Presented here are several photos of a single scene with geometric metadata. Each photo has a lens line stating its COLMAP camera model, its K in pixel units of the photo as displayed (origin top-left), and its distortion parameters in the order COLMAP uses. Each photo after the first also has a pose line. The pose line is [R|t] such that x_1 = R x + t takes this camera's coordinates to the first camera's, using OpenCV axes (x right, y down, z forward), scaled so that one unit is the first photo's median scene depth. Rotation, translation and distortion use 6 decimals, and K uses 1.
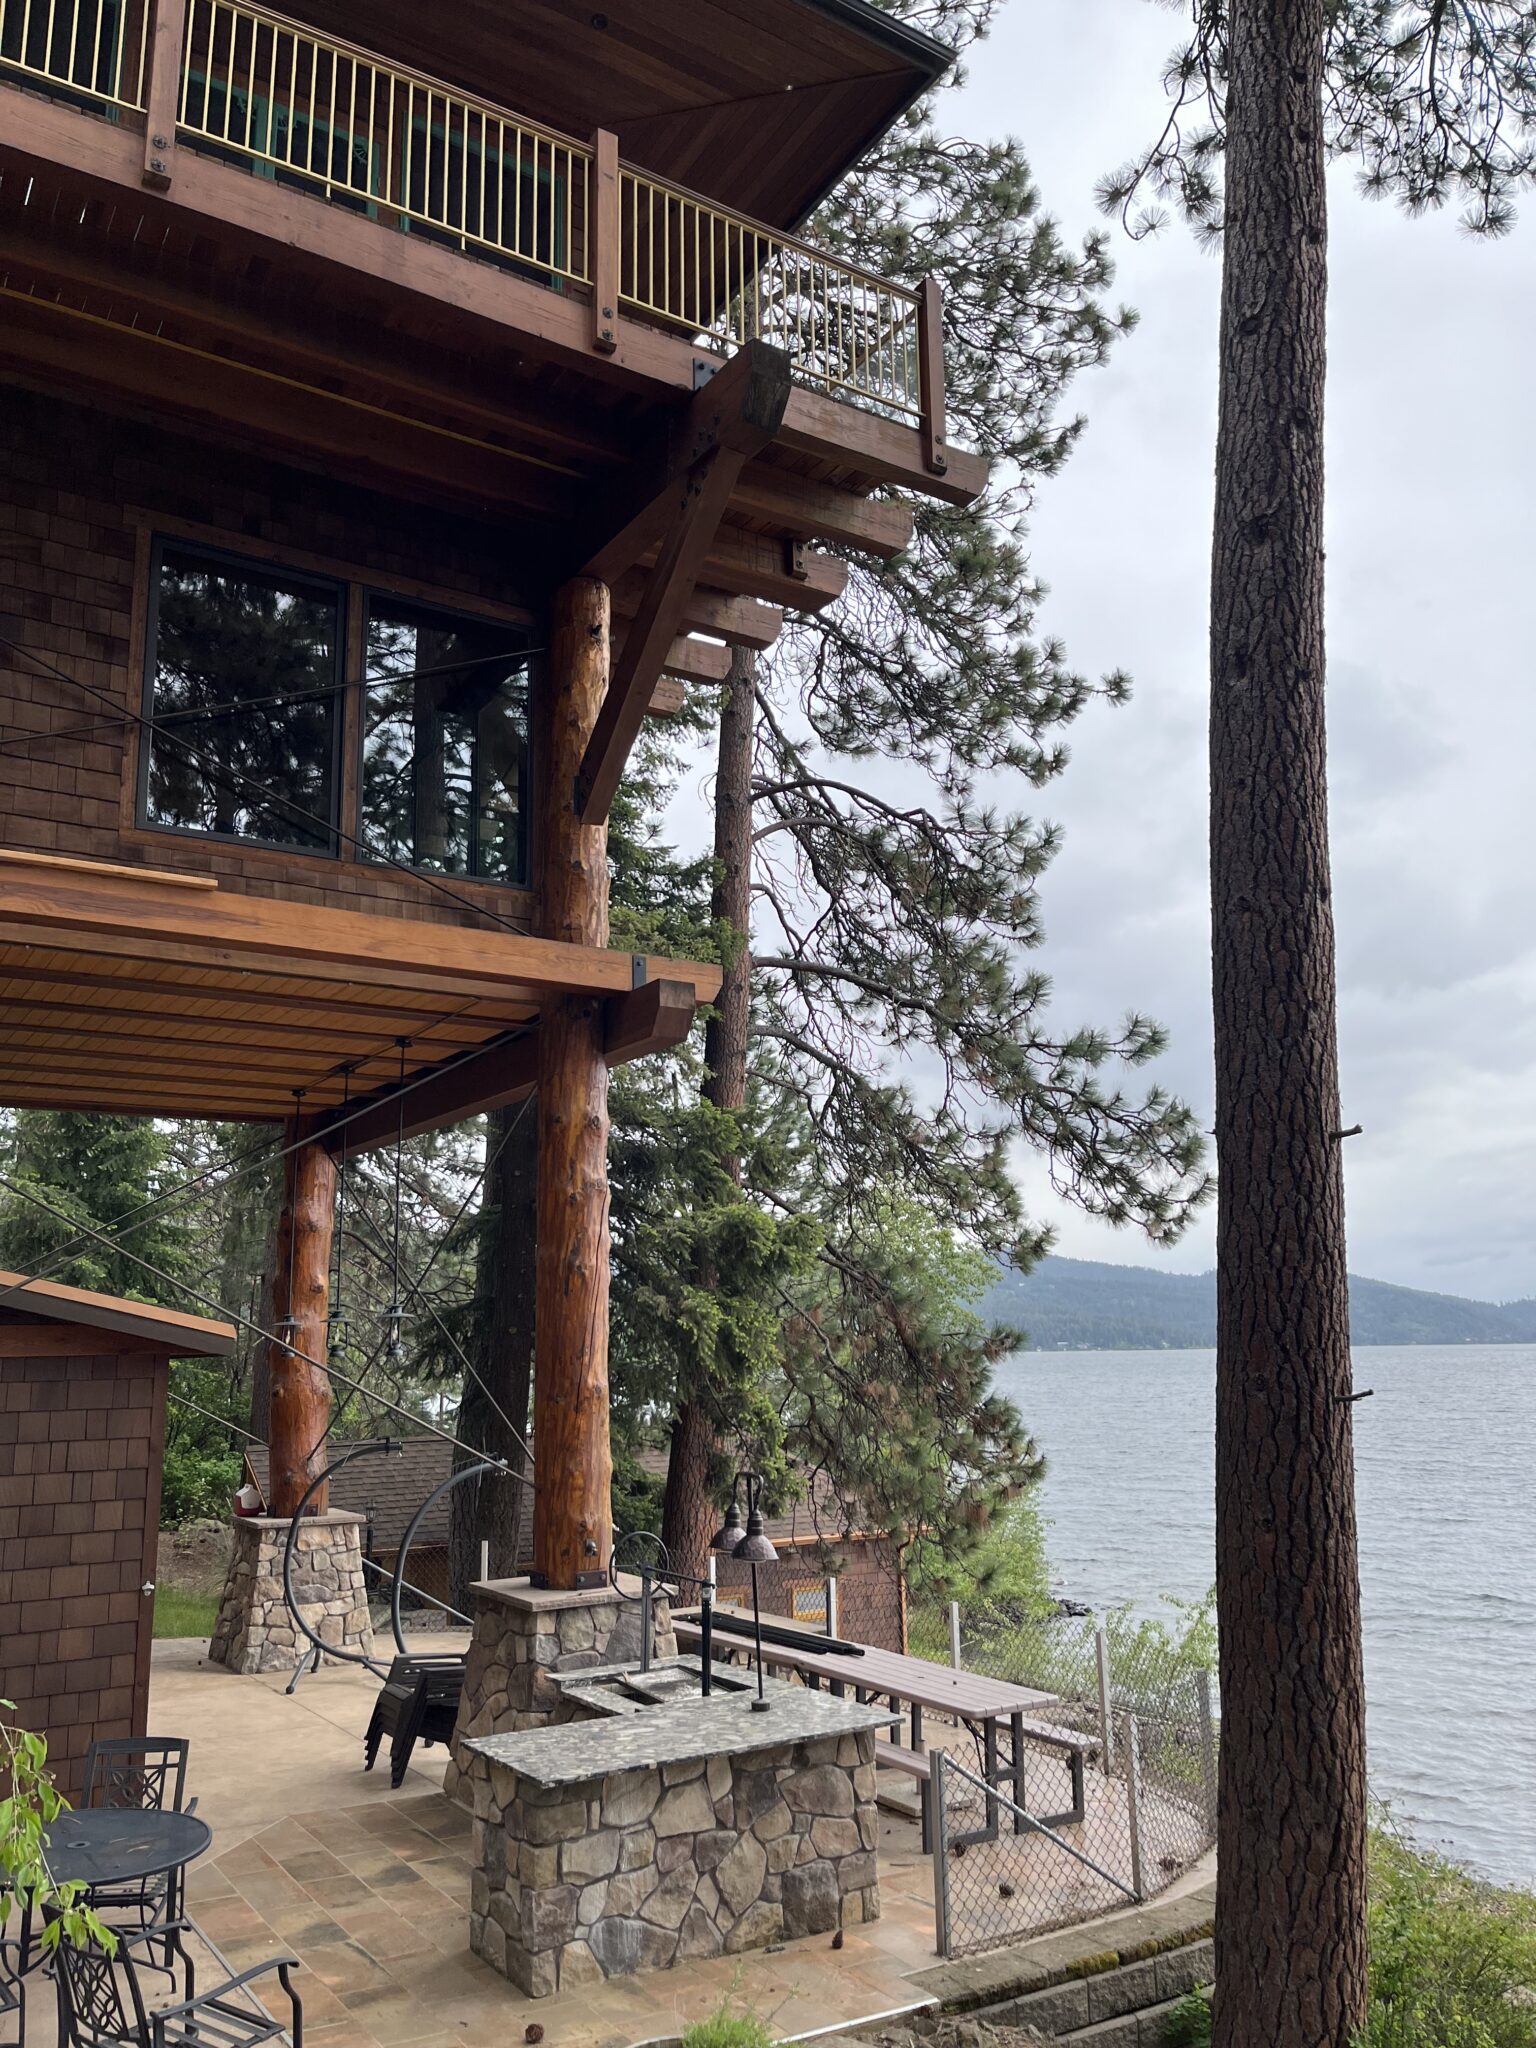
lens RADIAL K [[1549.3, 0, 768.0], [0, 1549.3, 1024.0], [0, 0, 1]] dist [0.062052, -0.102142]
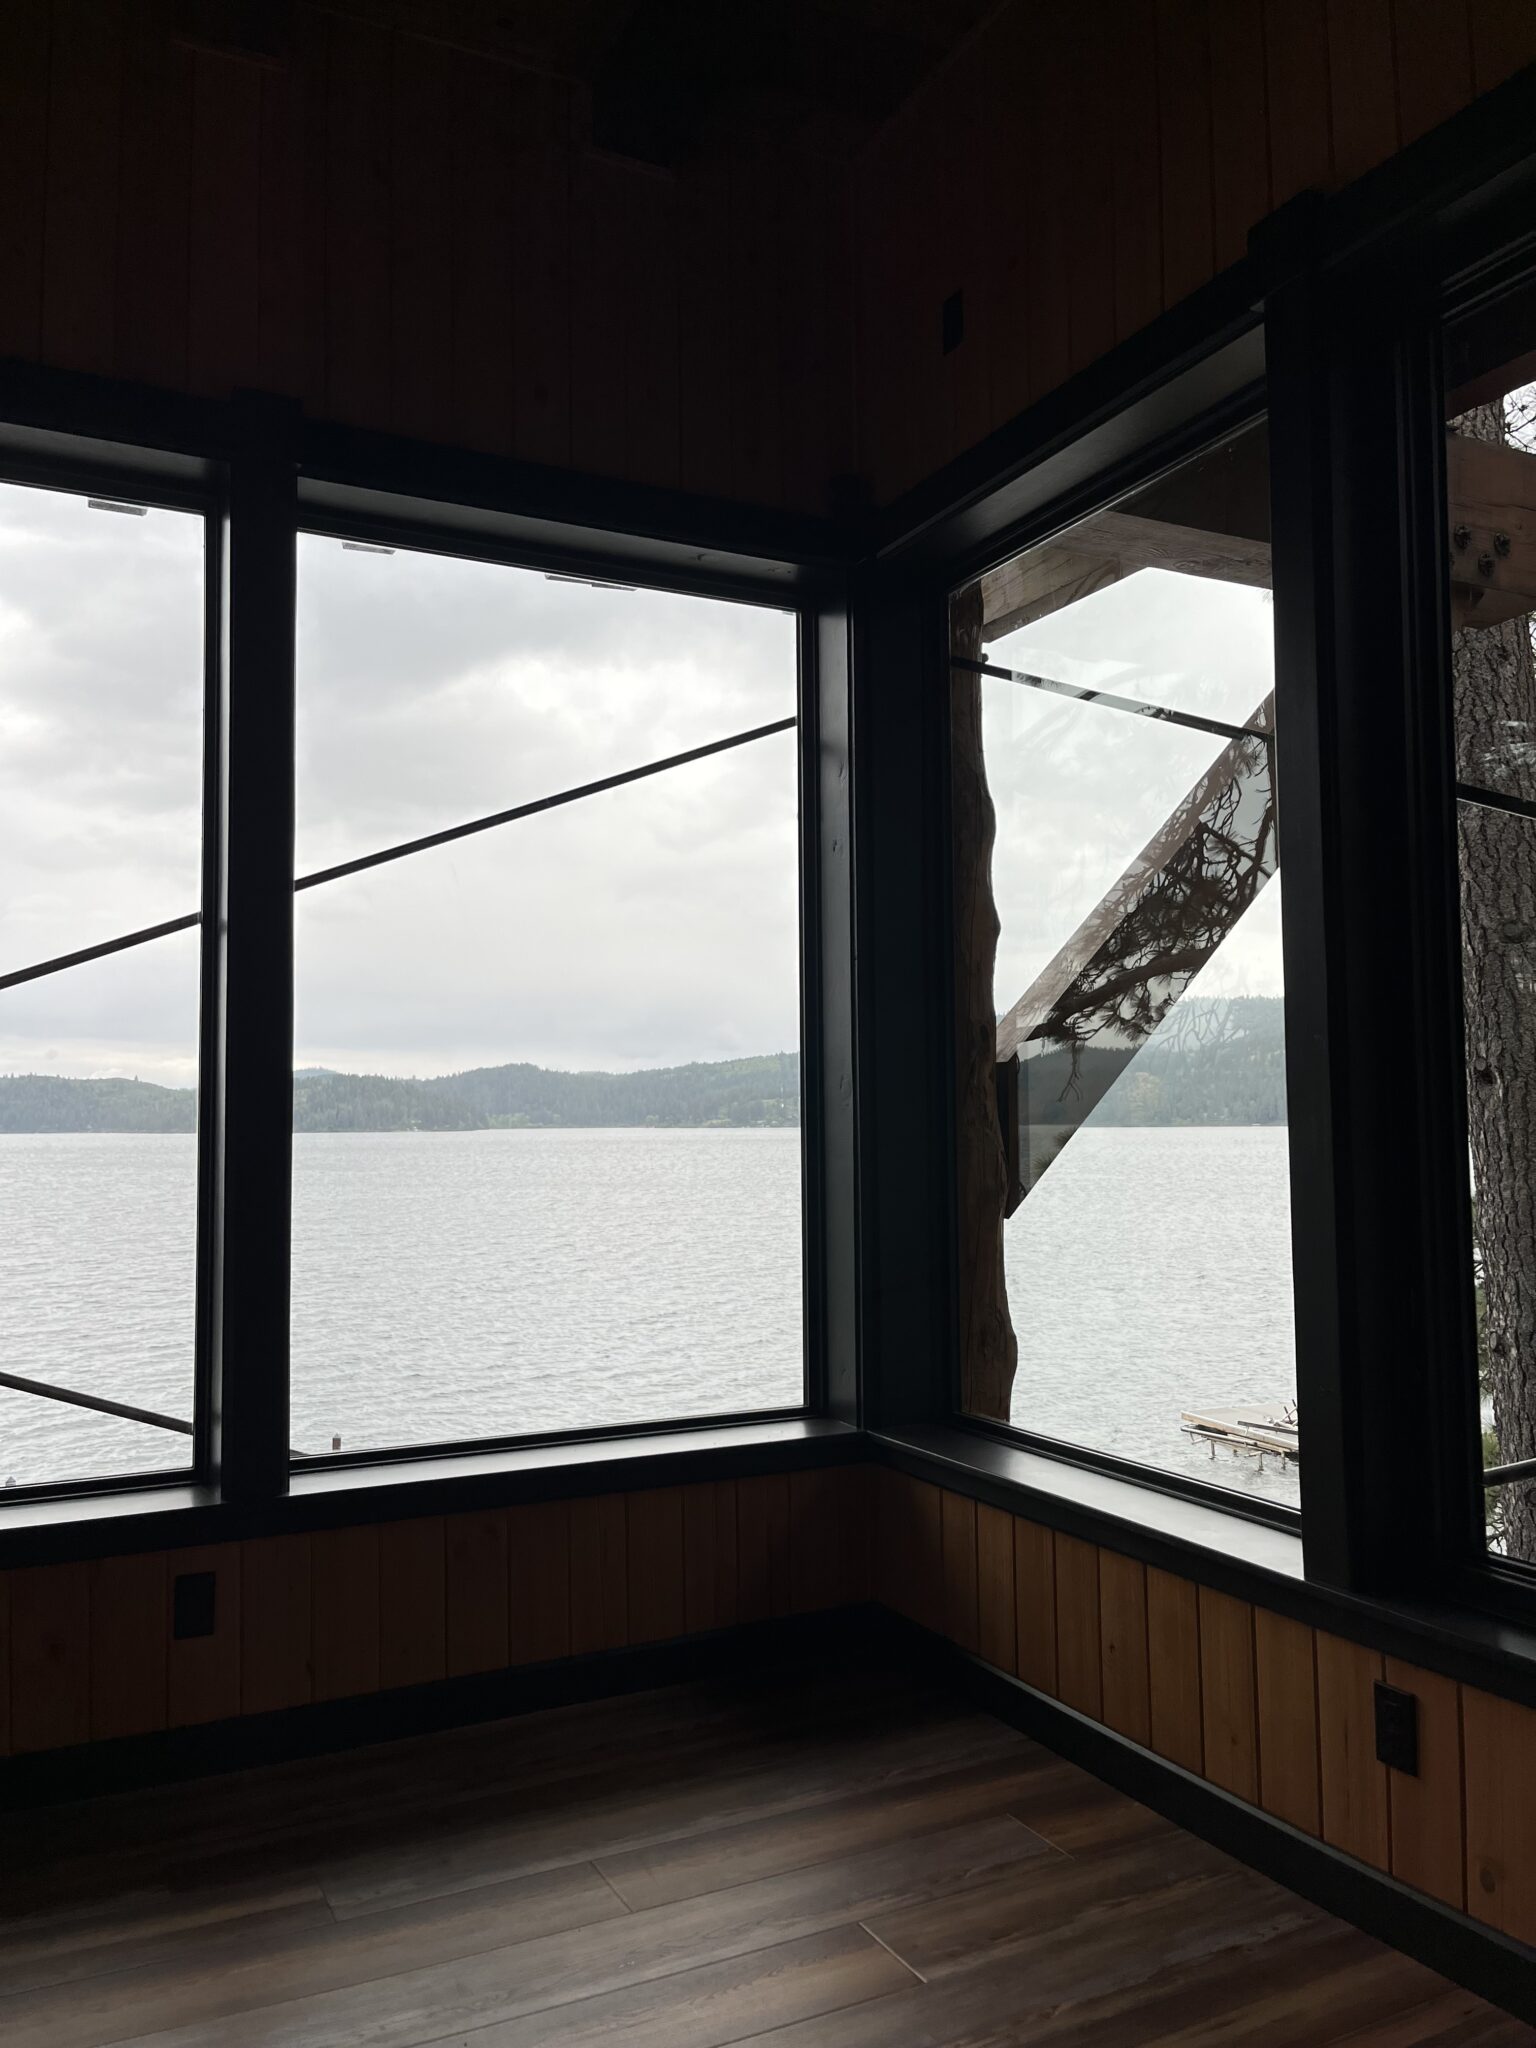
lens RADIAL K [[1549.3, 0, 768.0], [0, 1549.3, 1024.0], [0, 0, 1]] dist [0.062052, -0.102142]
pose [[-0.091006, -0.046517, -0.994763, 1.440661], [0.210531, 0.975432, -0.064873, 0.263504], [0.973342, -0.215332, -0.078977, 1.380449]]
